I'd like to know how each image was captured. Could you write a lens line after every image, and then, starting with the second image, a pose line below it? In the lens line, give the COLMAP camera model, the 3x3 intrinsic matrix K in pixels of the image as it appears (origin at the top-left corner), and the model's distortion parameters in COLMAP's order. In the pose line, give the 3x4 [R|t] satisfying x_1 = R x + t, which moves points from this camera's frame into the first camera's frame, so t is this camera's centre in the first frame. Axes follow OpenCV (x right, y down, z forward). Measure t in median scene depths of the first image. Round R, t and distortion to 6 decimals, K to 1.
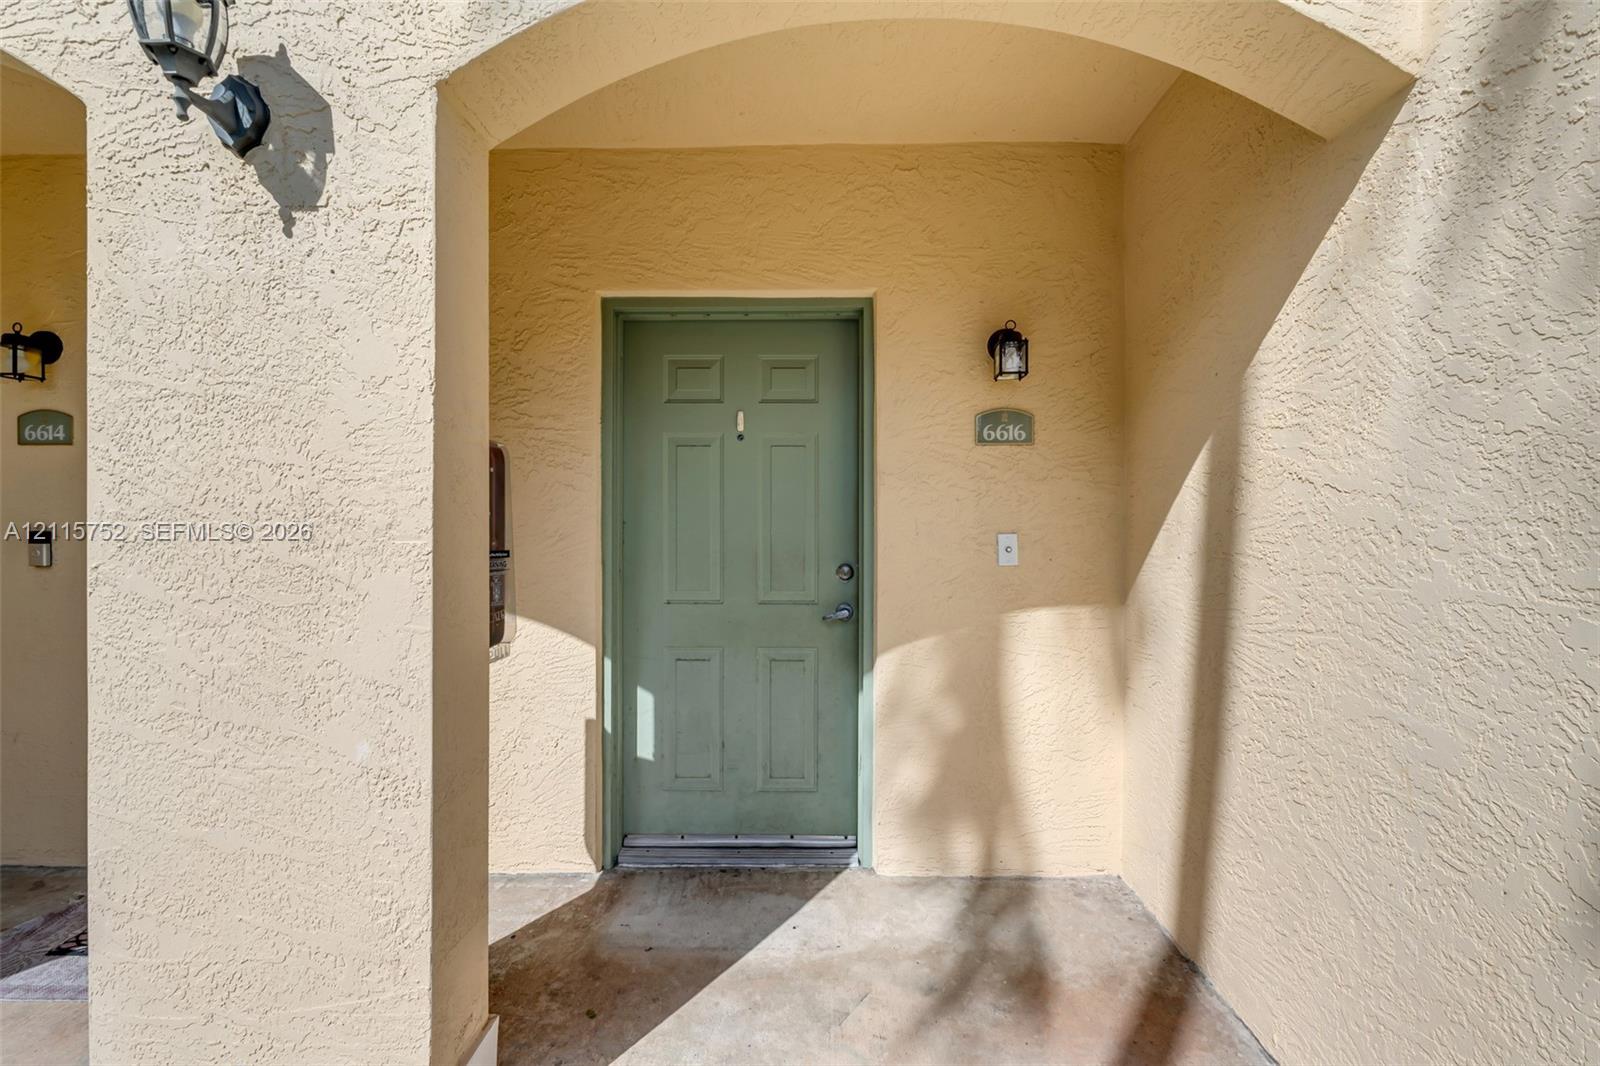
lens RADIAL K [[683.0, 0, 799.0], [0, 683.0, 522.9], [0, 0, 1]] dist [0.001084, -0.001323]
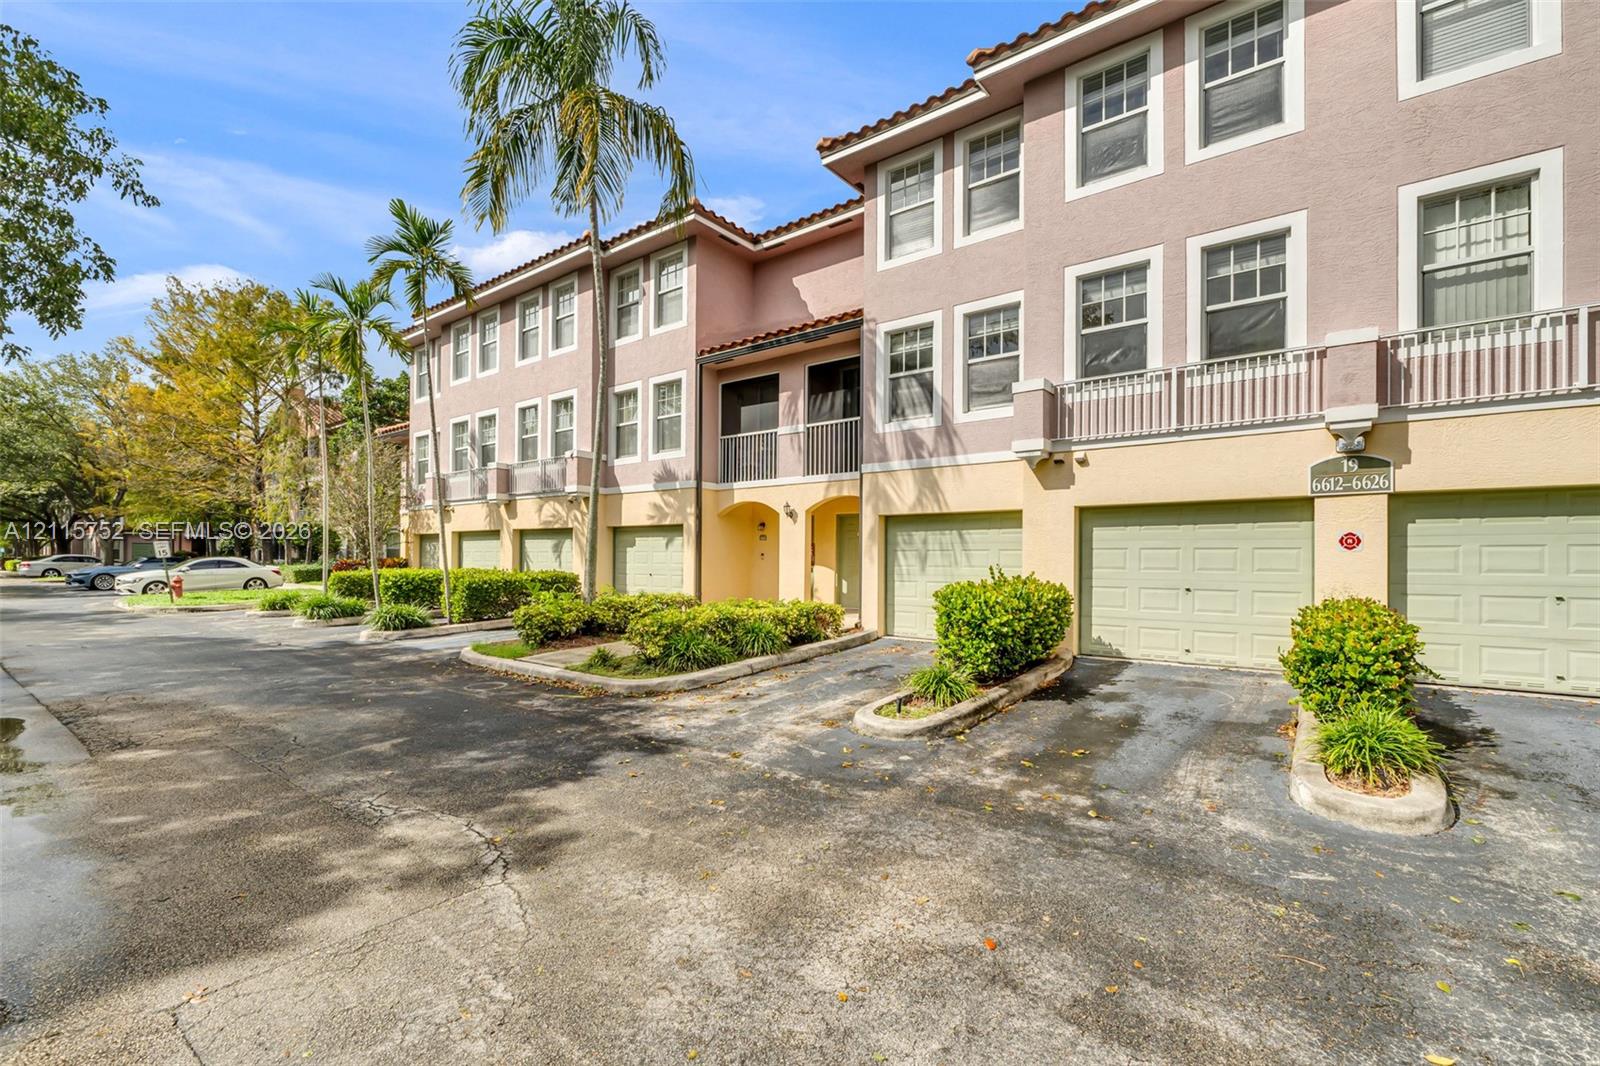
lens RADIAL K [[683.0, 0, 798.6], [0, 683.0, 561.2], [0, 0, 1]] dist [0.001084, -0.001323]
pose [[0.803218, 0.002392, -0.595680, 3.013041], [-0.002521, 0.999997, 0.000617, 0.080031], [0.595679, 0.001006, 0.803222, -4.007980]]
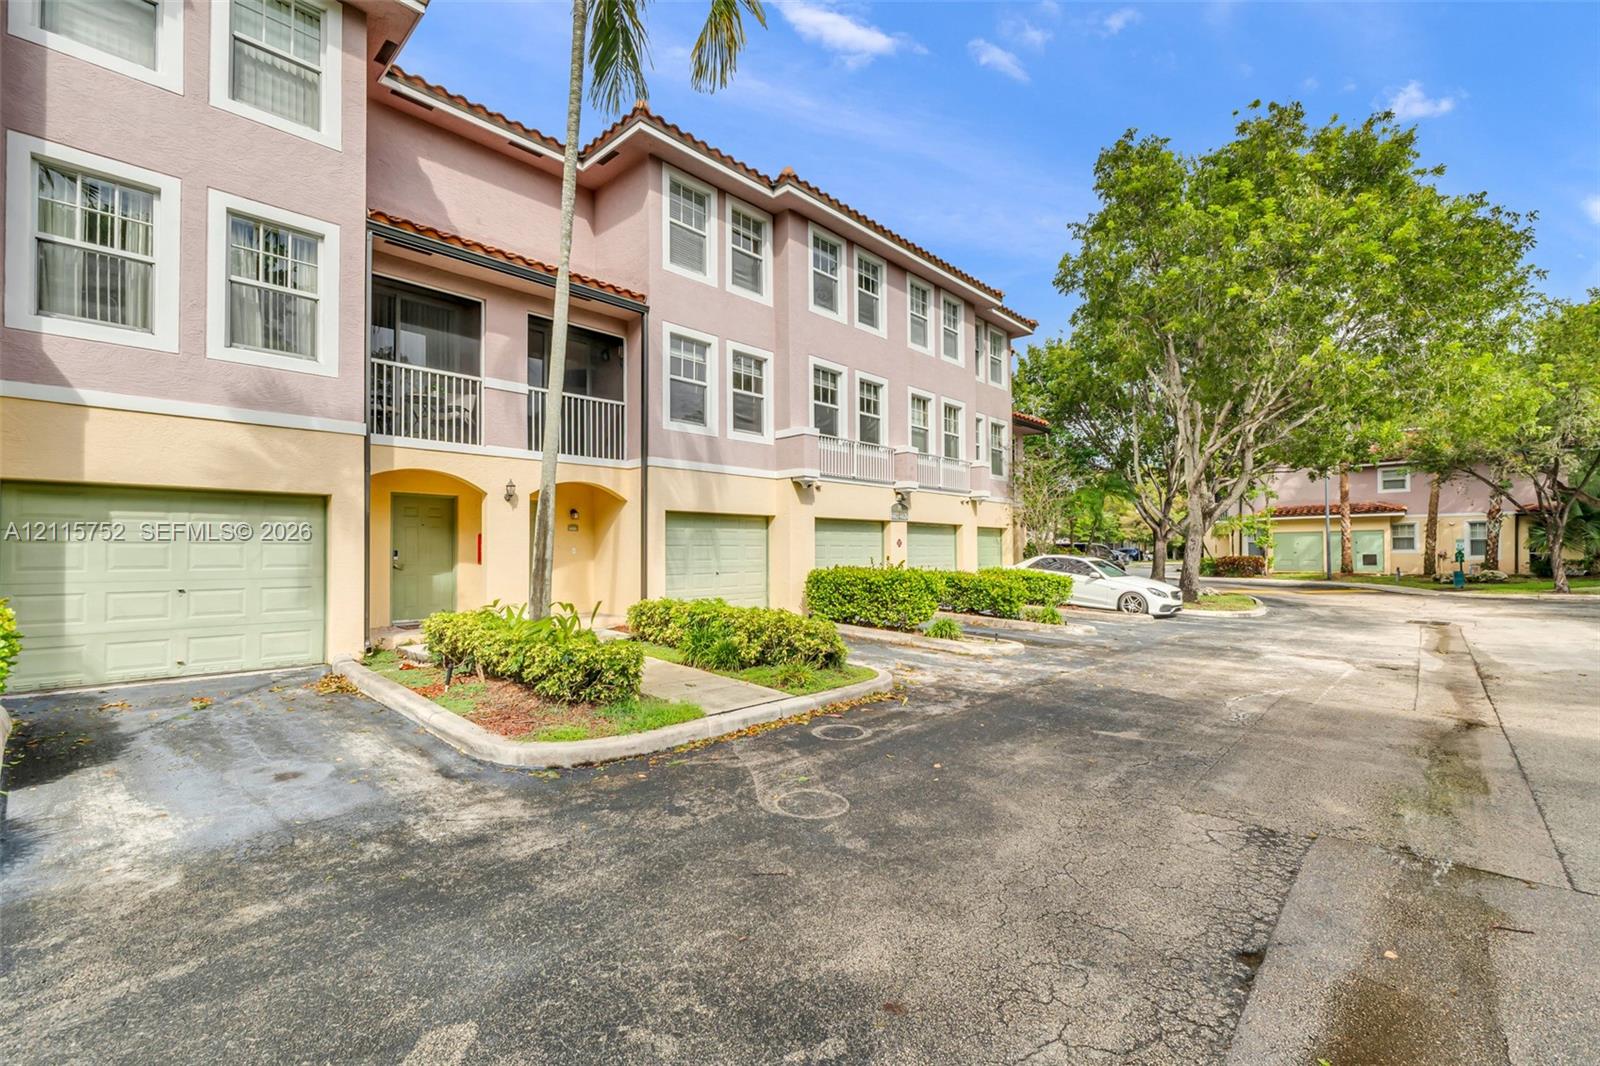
lens RADIAL K [[683.0, 0, 793.3], [0, 683.0, 544.8], [0, 0, 1]] dist [0.001084, -0.001323]
pose [[0.682069, 0.002131, 0.731285, -2.347660], [0.007954, 0.999915, -0.010332, 0.059920], [-0.731244, 0.012863, 0.681994, -3.767589]]
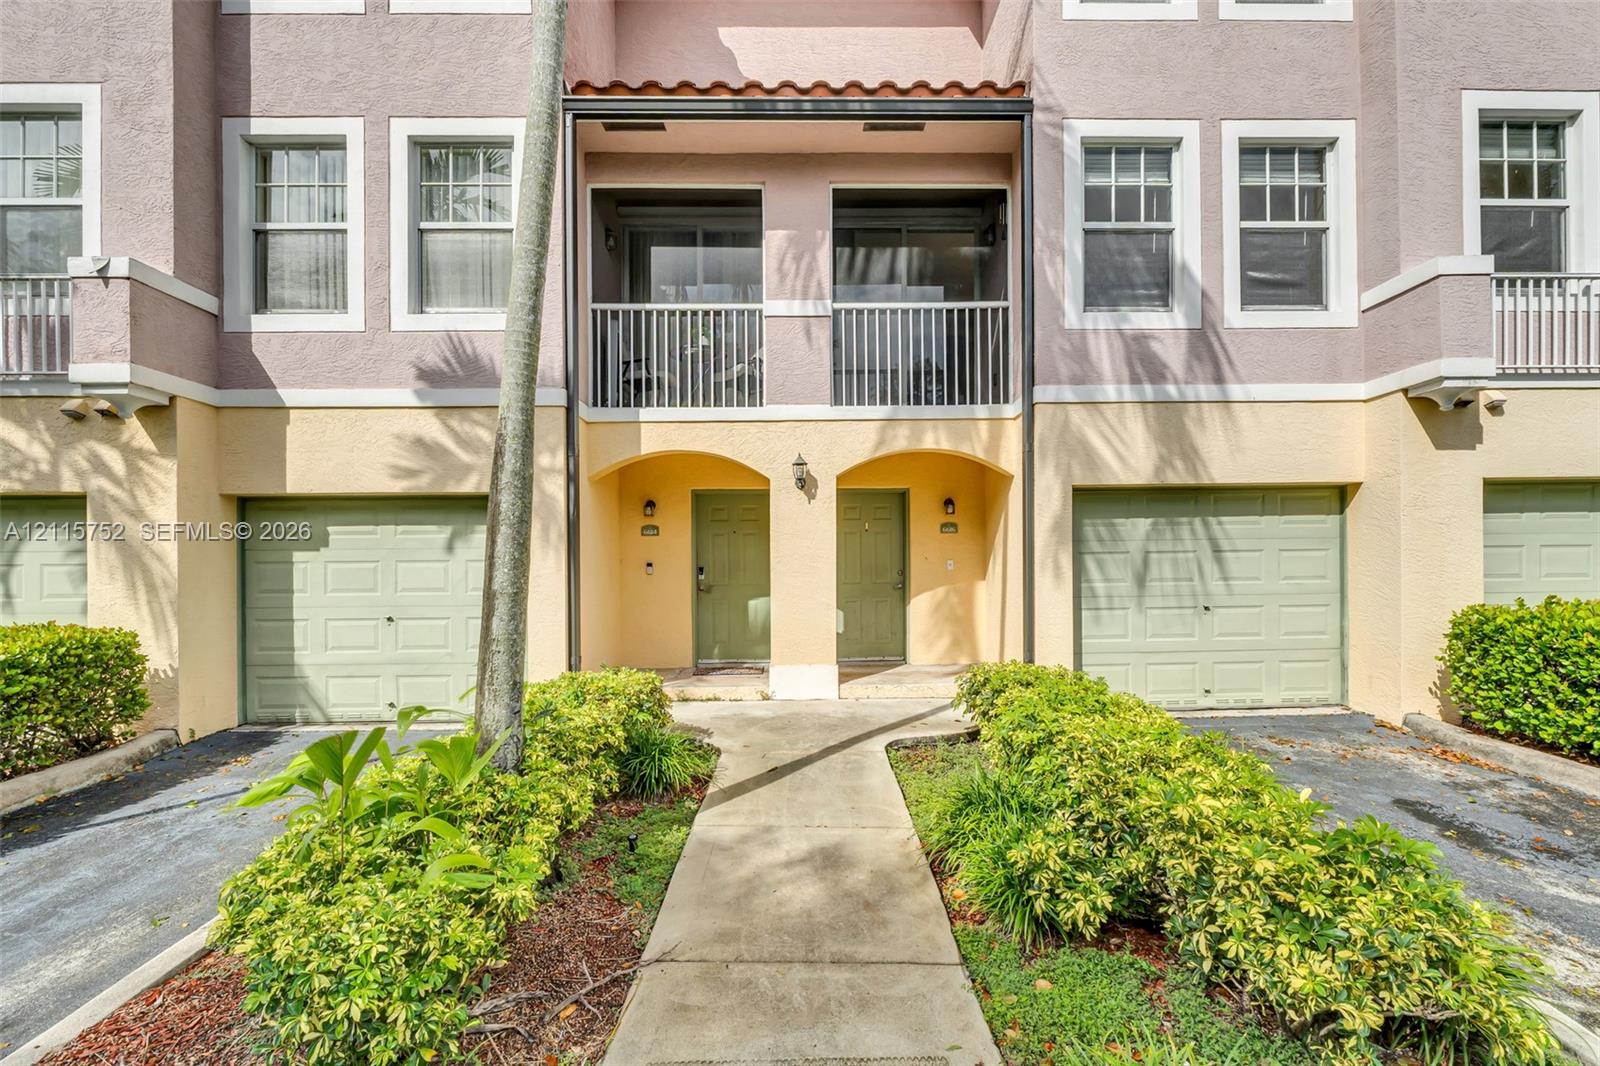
lens RADIAL K [[701.4, 0, 820.7], [0, 701.4, 572.0], [0, 0, 1]] dist [-0.004290, -0.000974]
pose [[0.999116, -0.015432, 0.039106, -0.452426], [0.015243, 0.999871, 0.005134, 0.049160], [-0.039180, -0.004533, 0.999222, -2.344864]]
